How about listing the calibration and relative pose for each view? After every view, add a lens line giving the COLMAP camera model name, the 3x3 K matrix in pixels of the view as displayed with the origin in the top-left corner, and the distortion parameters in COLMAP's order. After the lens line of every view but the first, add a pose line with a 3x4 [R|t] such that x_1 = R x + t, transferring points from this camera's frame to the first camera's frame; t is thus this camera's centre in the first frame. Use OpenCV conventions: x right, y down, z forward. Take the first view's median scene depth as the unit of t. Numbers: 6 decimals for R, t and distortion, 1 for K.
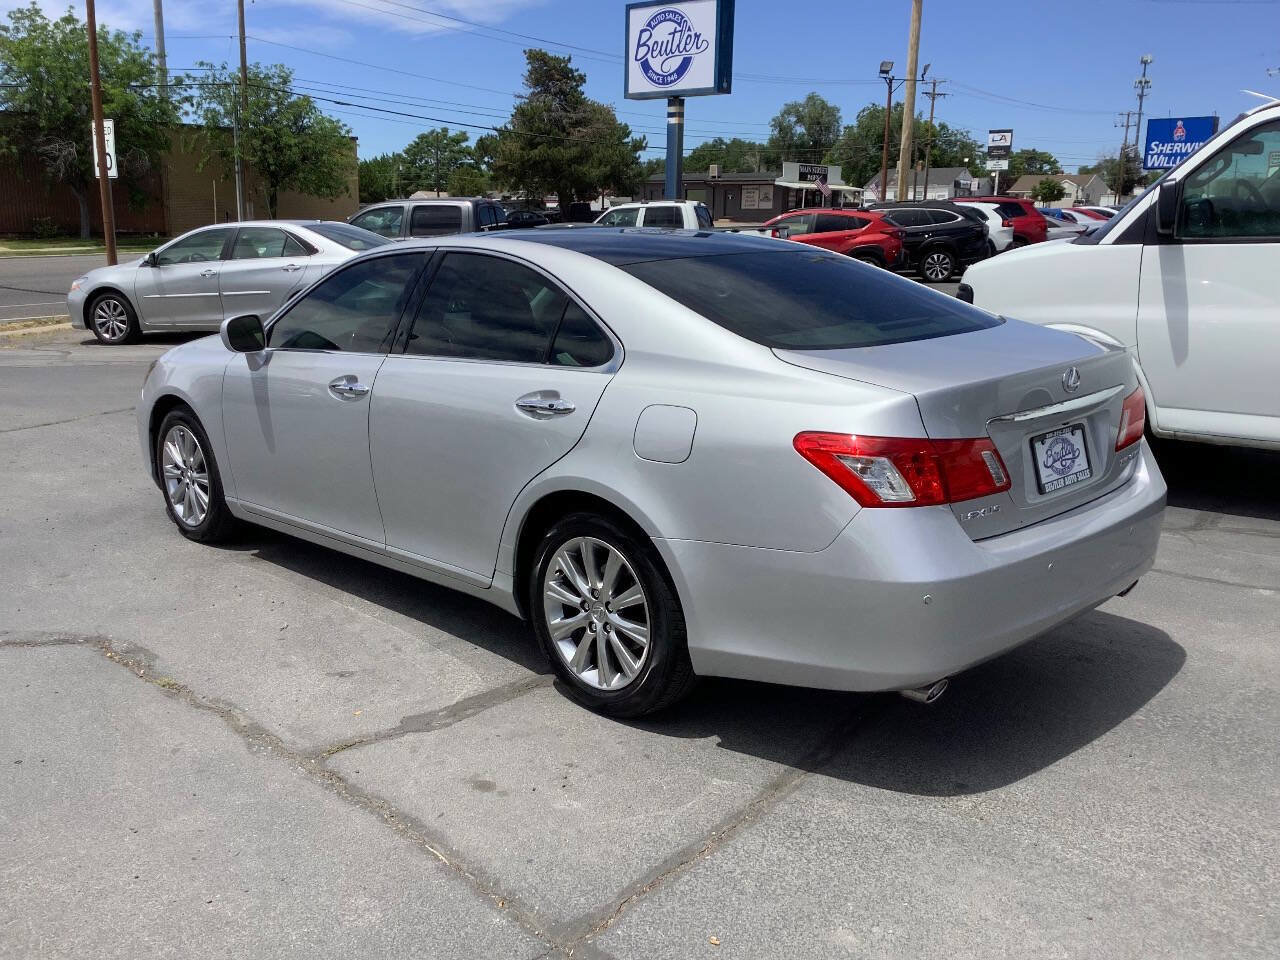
lens RADIAL K [[1152.5, 0, 638.1], [0, 1152.5, 485.0], [0, 0, 1]] dist [0.114547, -0.196877]
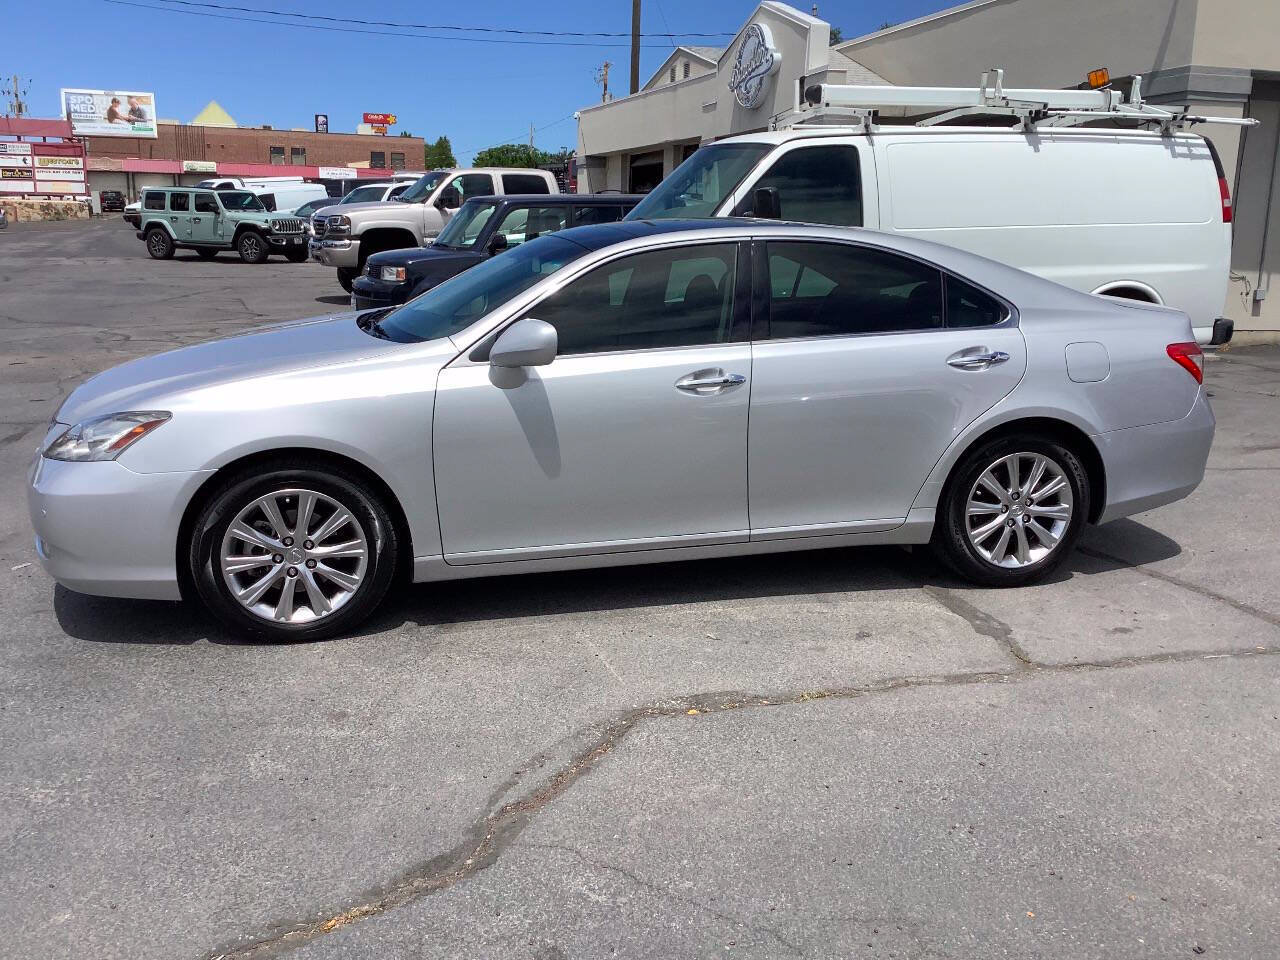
lens RADIAL K [[1161.7, 0, 643.4], [0, 1161.7, 492.9], [0, 0, 1]] dist [0.082509, -0.132504]
pose [[0.497240, -0.194151, 0.845611, -1.143572], [0.183698, 0.976103, 0.116093, -0.118359], [-0.847943, 0.097611, 0.521023, 0.551659]]
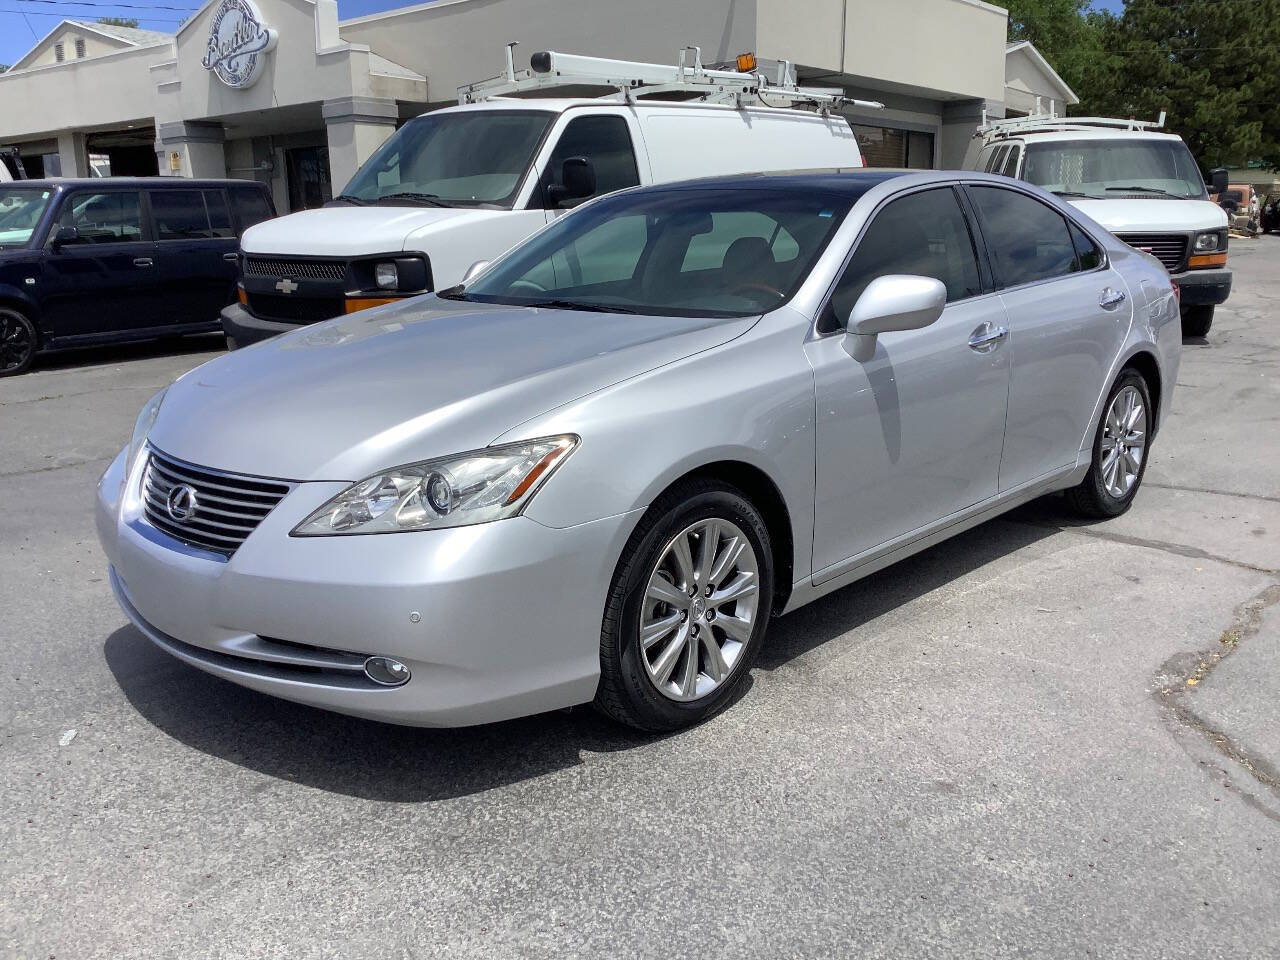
lens RADIAL K [[1152.5, 0, 638.1], [0, 1152.5, 485.0], [0, 0, 1]] dist [0.114547, -0.196877]
pose [[-0.045583, -0.222412, 0.973886, -1.155189], [0.238849, 0.944197, 0.226811, -0.247674], [-0.969986, 0.242950, 0.010084, 1.297098]]
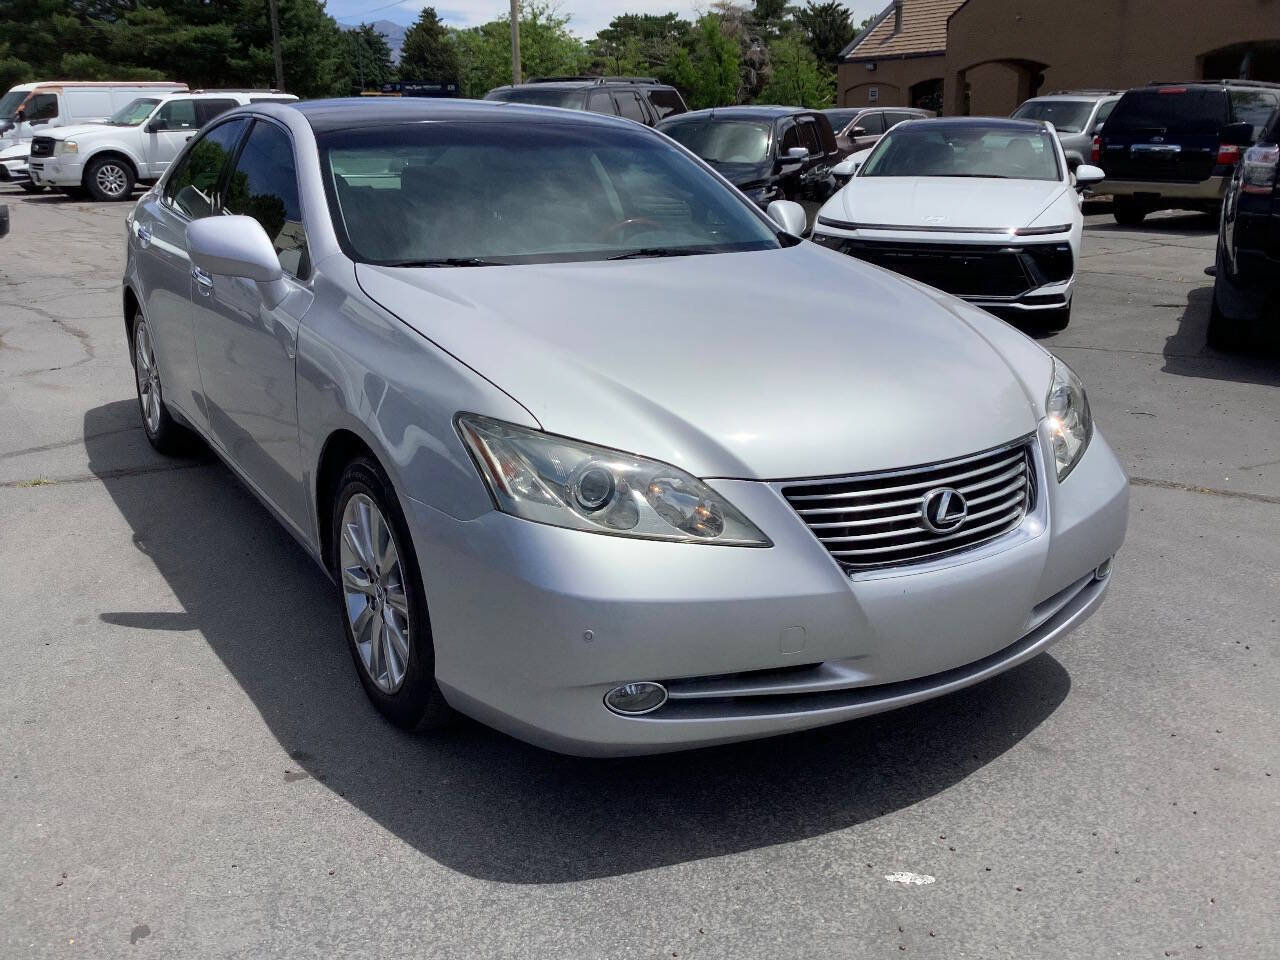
lens RADIAL K [[1152.5, 0, 638.1], [0, 1152.5, 485.0], [0, 0, 1]] dist [0.114547, -0.196877]
pose [[-0.978644, -0.057276, 0.197421, -0.463354], [0.049888, 0.865510, 0.498402, -0.441033], [-0.199416, 0.497607, -0.844169, 2.045863]]
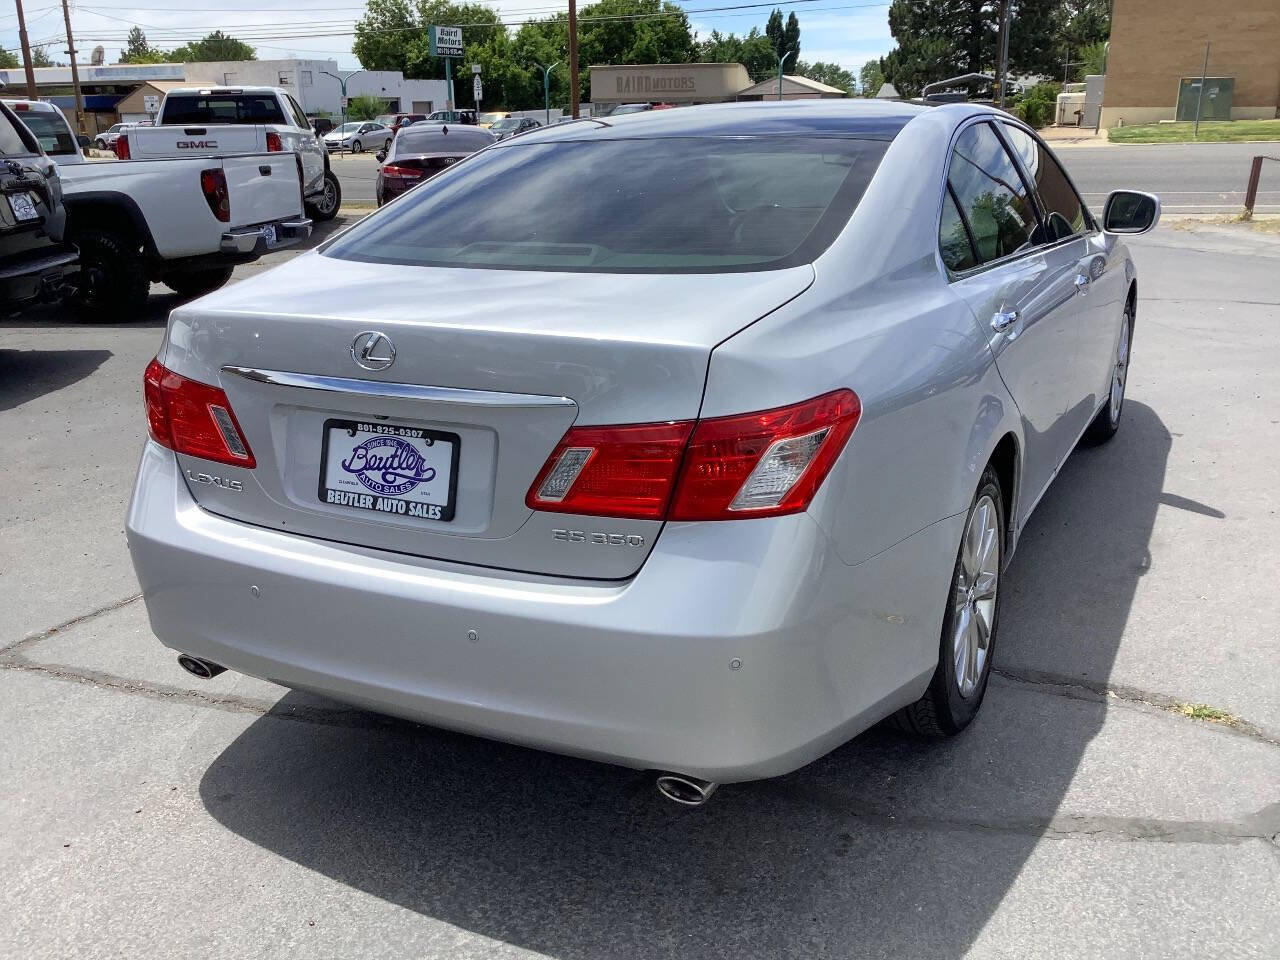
lens RADIAL K [[1178.5, 0, 640.0], [0, 1178.5, 480.0], [0, 0, 1]] dist [0.113400, -0.223609]
pose [[0.298201, 0.280481, -0.912363, 0.779369], [-0.196632, 0.953401, 0.228829, -0.151454], [0.934030, 0.111163, 0.339456, 0.699049]]
